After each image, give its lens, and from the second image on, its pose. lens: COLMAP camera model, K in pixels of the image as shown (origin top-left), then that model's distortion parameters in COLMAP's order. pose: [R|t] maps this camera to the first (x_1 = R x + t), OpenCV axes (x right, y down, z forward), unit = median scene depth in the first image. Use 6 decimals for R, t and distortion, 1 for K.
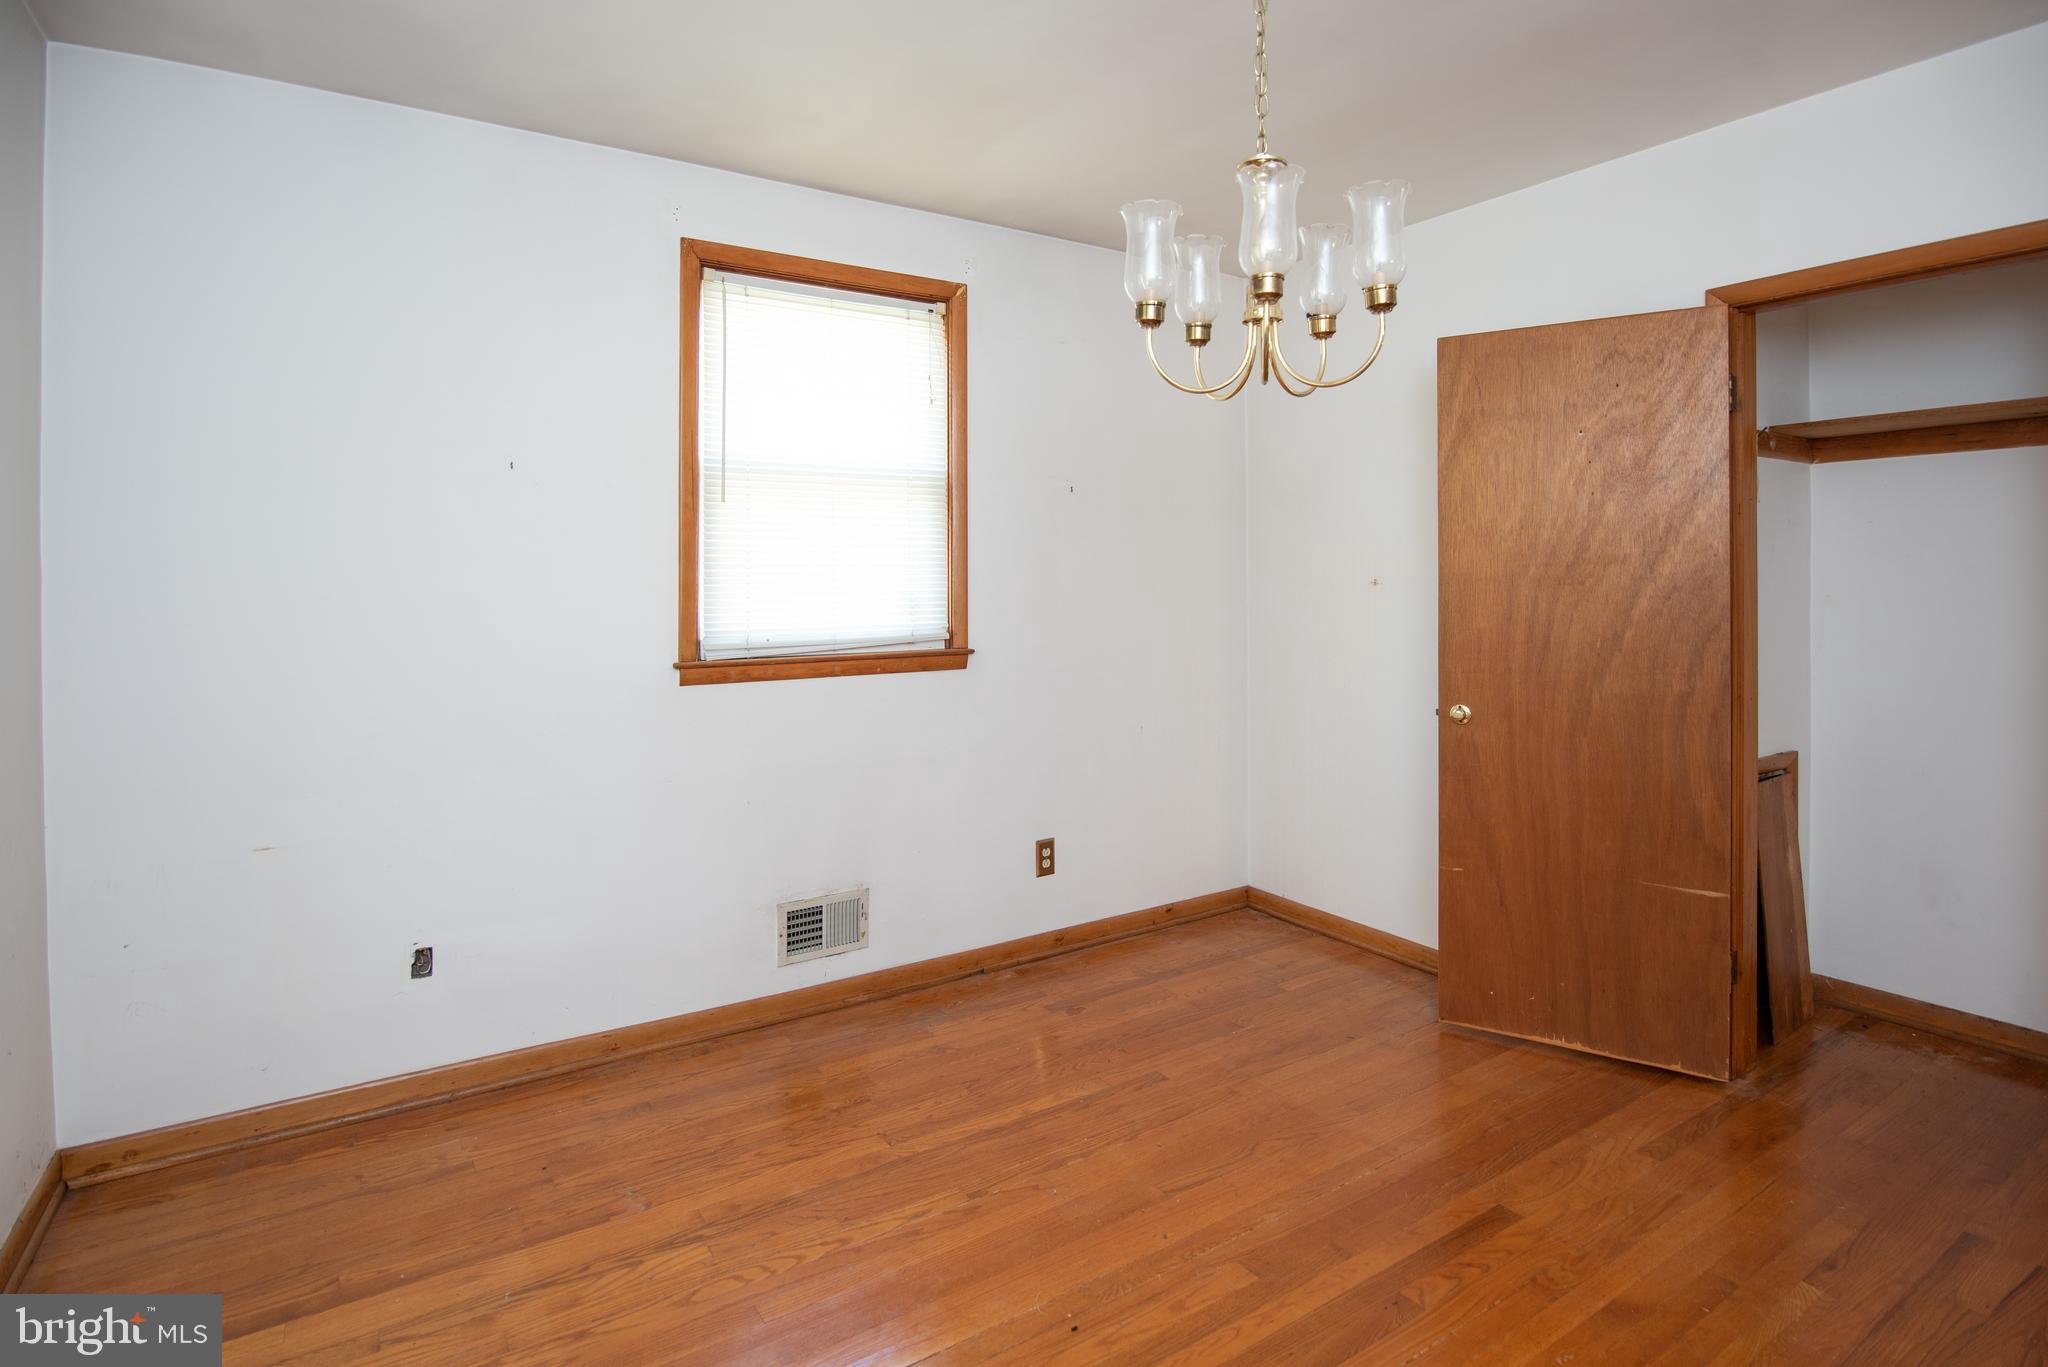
lens RADIAL K [[1054.4, 0, 1012.8], [0, 1054.4, 574.6], [0, 0, 1]] dist [-0.019711, 0.002810]
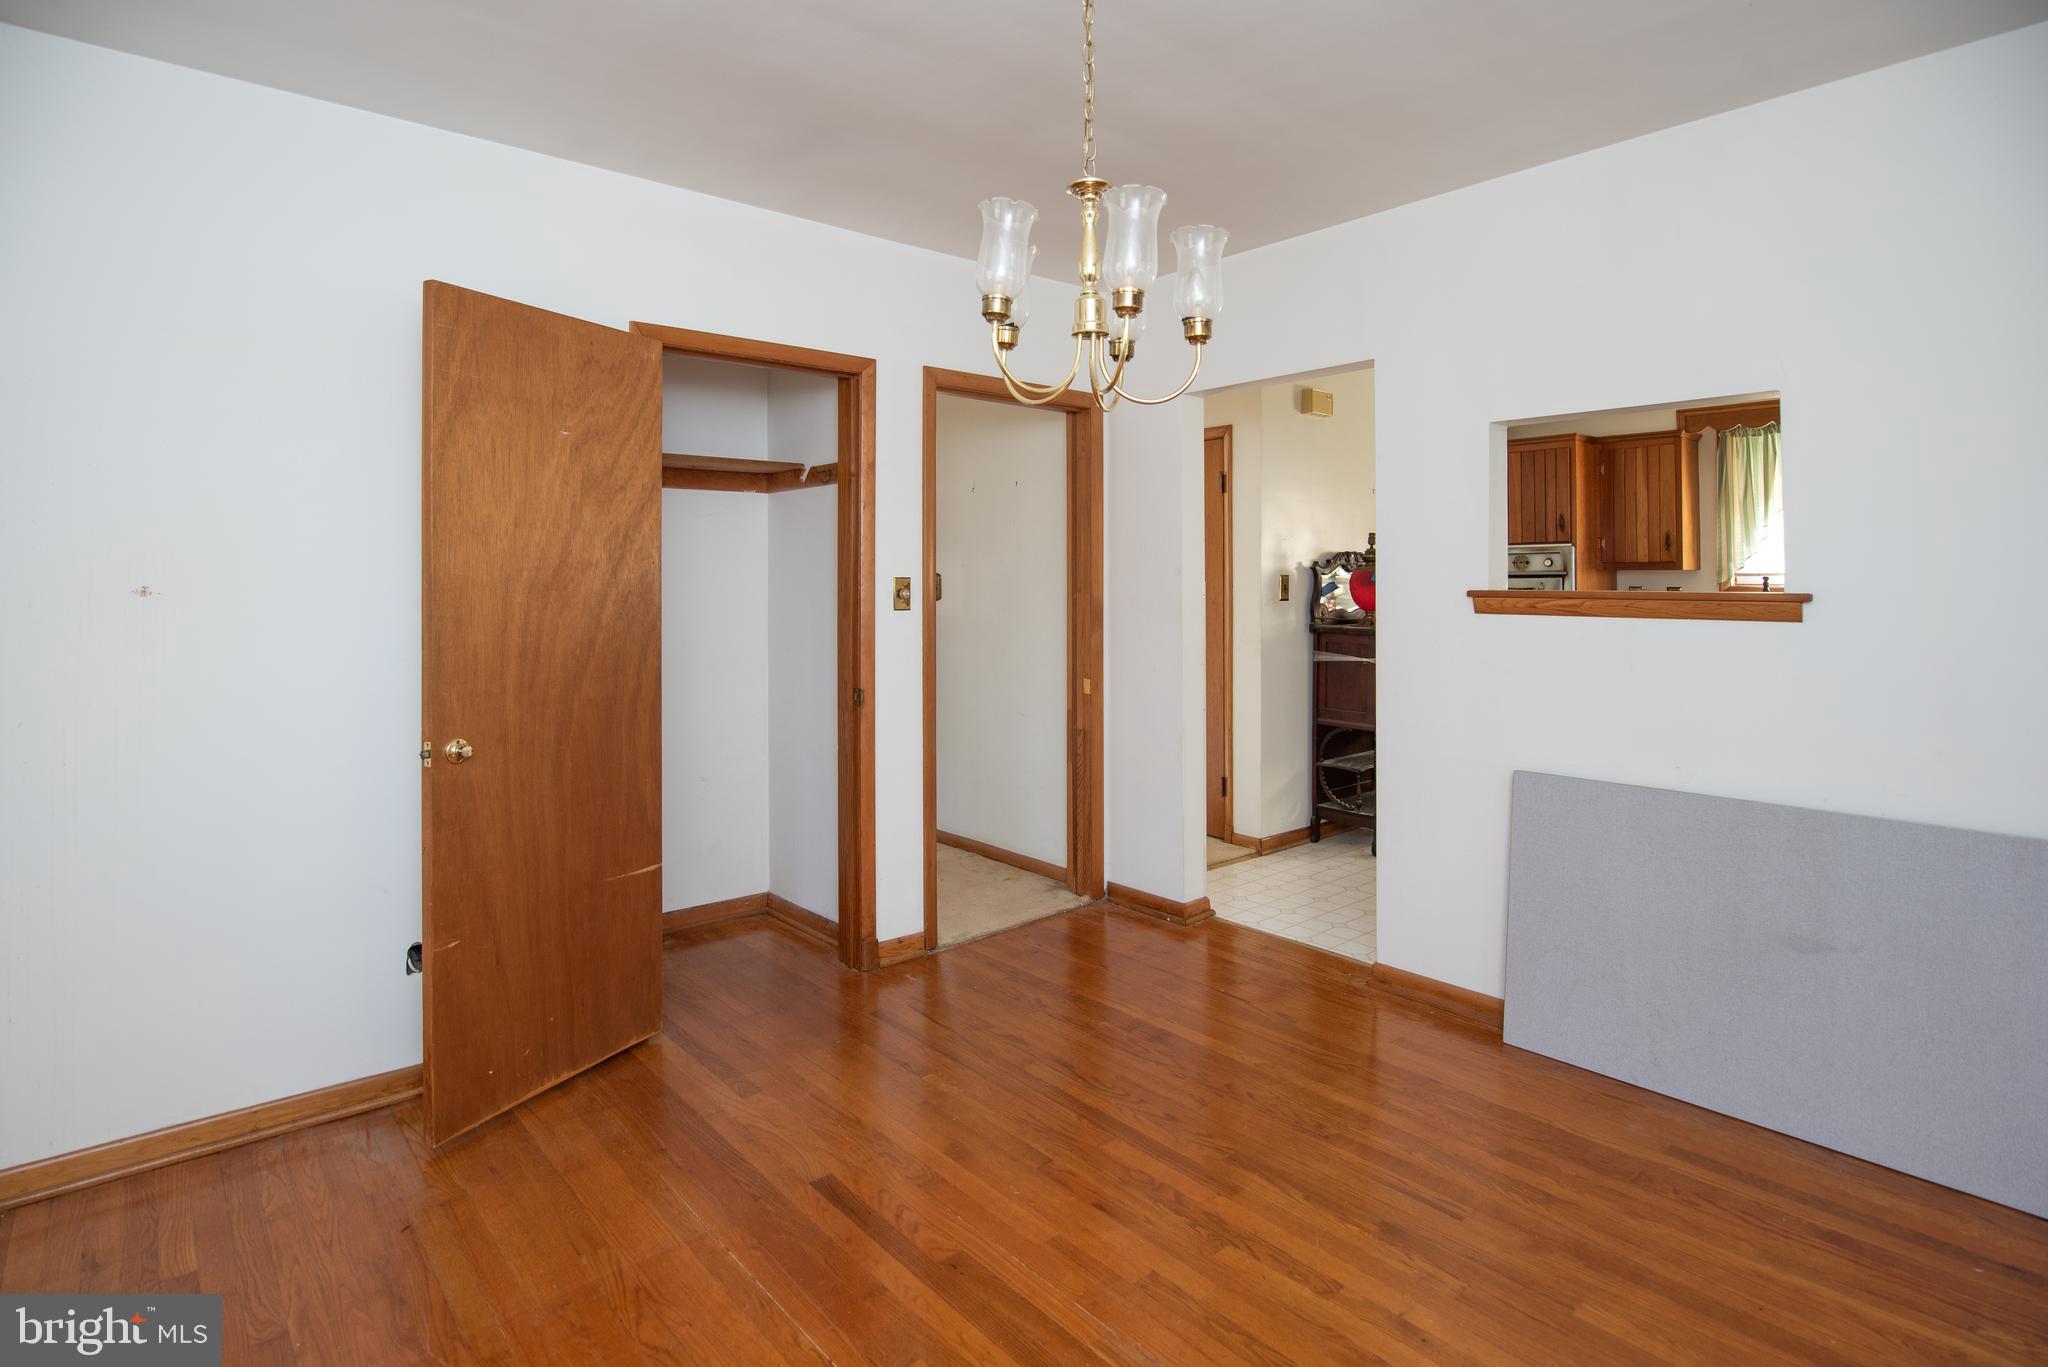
lens RADIAL K [[1054.4, 0, 1018.3], [0, 1054.4, 570.4], [0, 0, 1]] dist [-0.019711, 0.002810]
pose [[-0.147616, 0.011143, 0.988982, -0.465843], [-0.000684, 0.999935, -0.011368, 0.002078], [-0.989045, -0.002355, -0.147599, 0.727969]]
